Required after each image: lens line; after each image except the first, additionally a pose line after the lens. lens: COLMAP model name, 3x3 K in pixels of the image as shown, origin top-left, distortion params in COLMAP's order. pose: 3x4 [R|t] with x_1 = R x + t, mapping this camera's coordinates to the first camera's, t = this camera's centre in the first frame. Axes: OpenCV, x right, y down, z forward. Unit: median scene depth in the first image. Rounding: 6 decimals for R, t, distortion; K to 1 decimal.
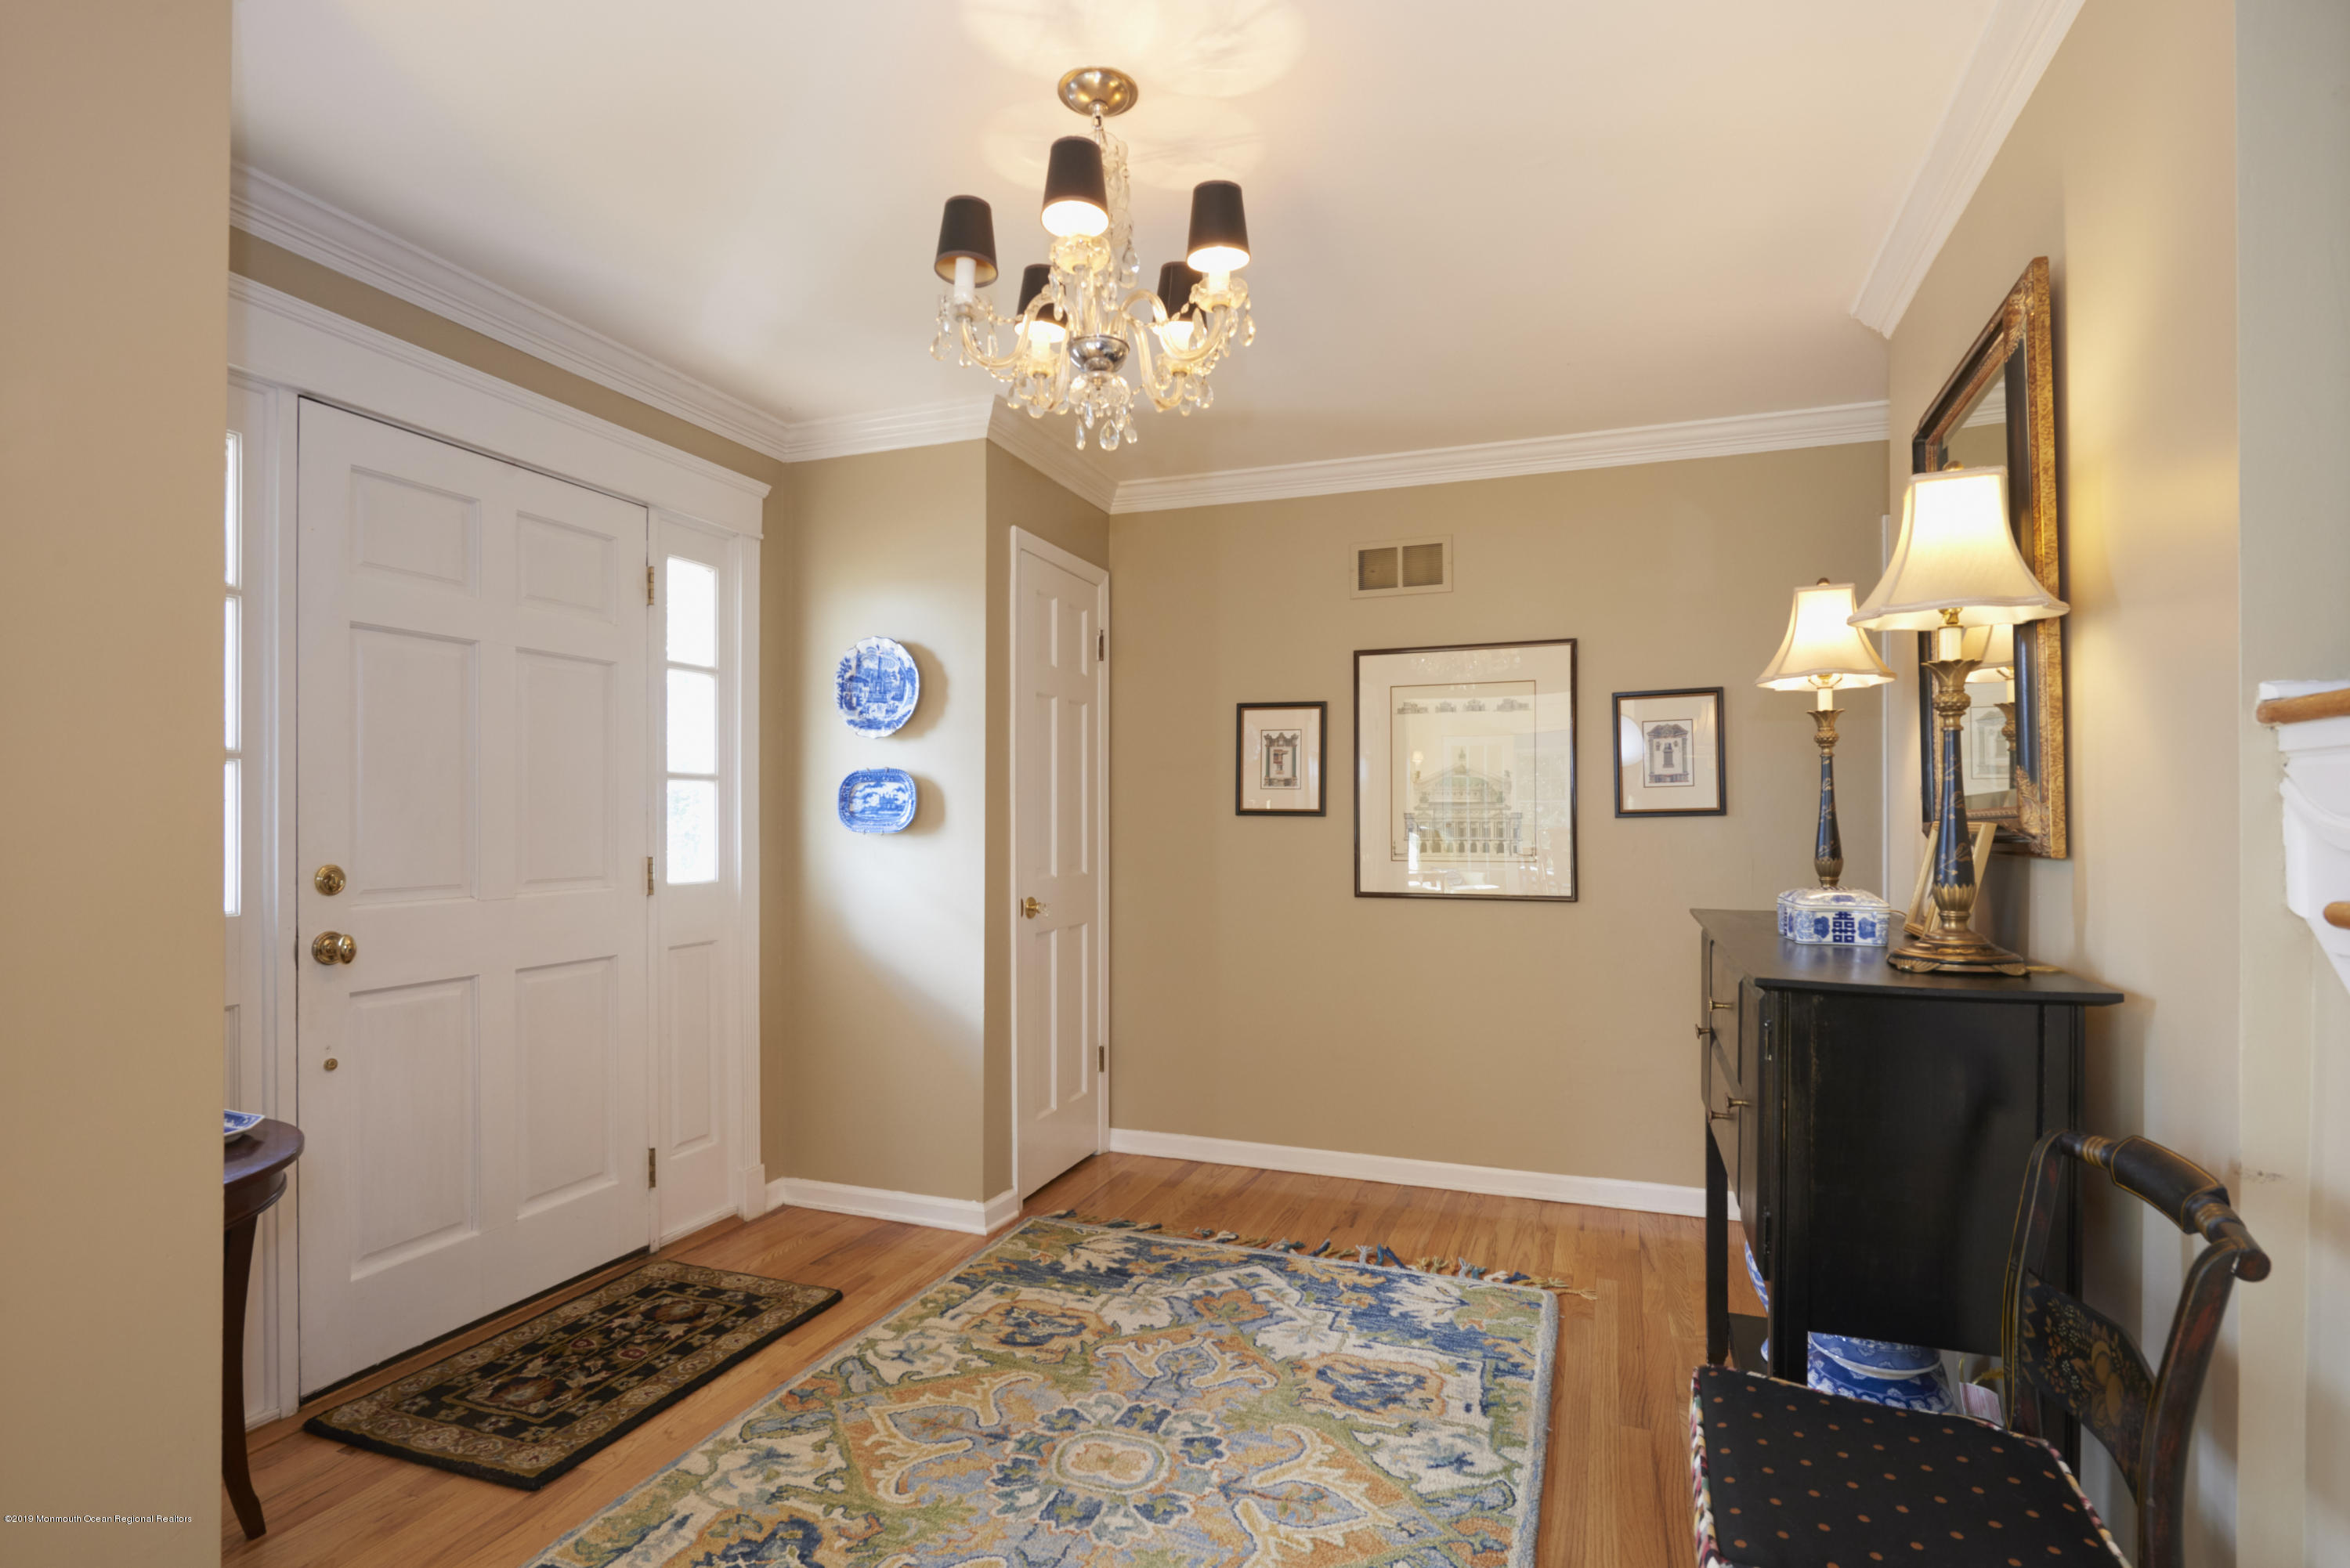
lens RADIAL K [[1168.0, 0, 1176.0], [0, 1168.0, 806.6], [0, 0, 1]] dist [-0.005480, -0.003676]
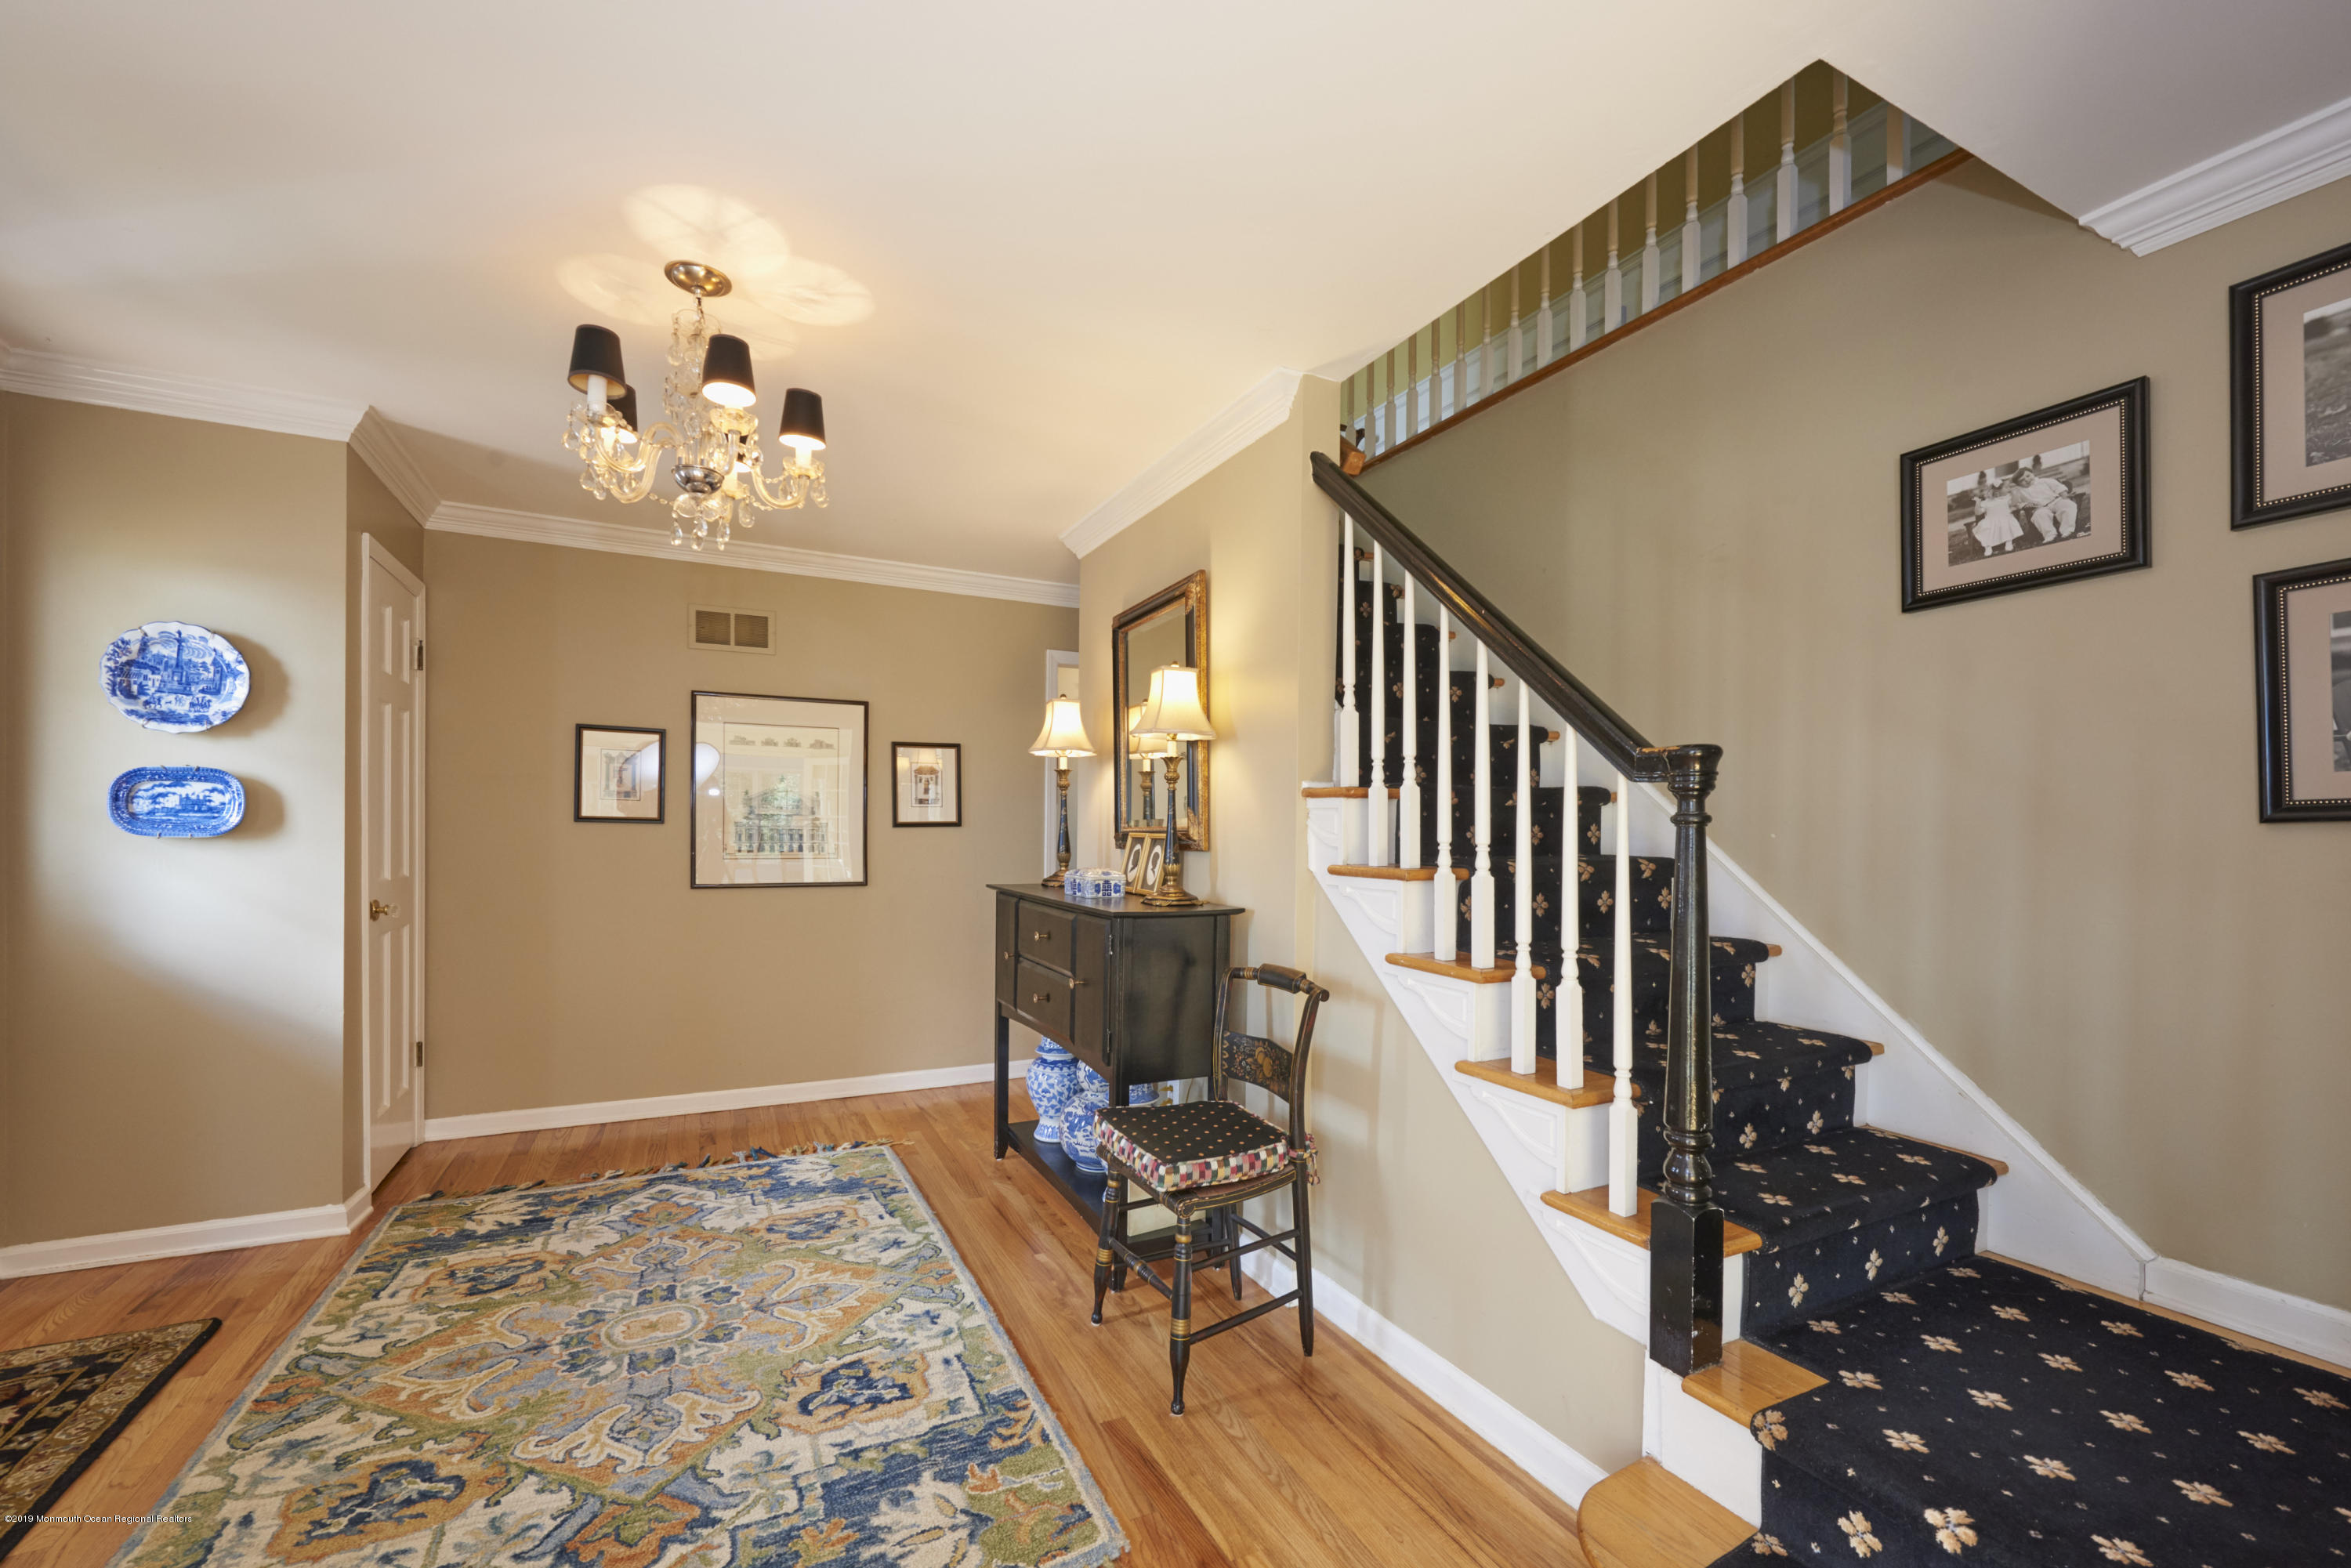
lens RADIAL K [[944.4, 0, 1178.3], [0, 944.4, 822.1], [0, 0, 1]] dist [0.001722, 0.000232]
pose [[0.685131, 0.013064, 0.728303, -0.291793], [-0.018769, 0.999824, -0.000278, -0.004072], [-0.728178, -0.013479, 0.685256, -0.089048]]
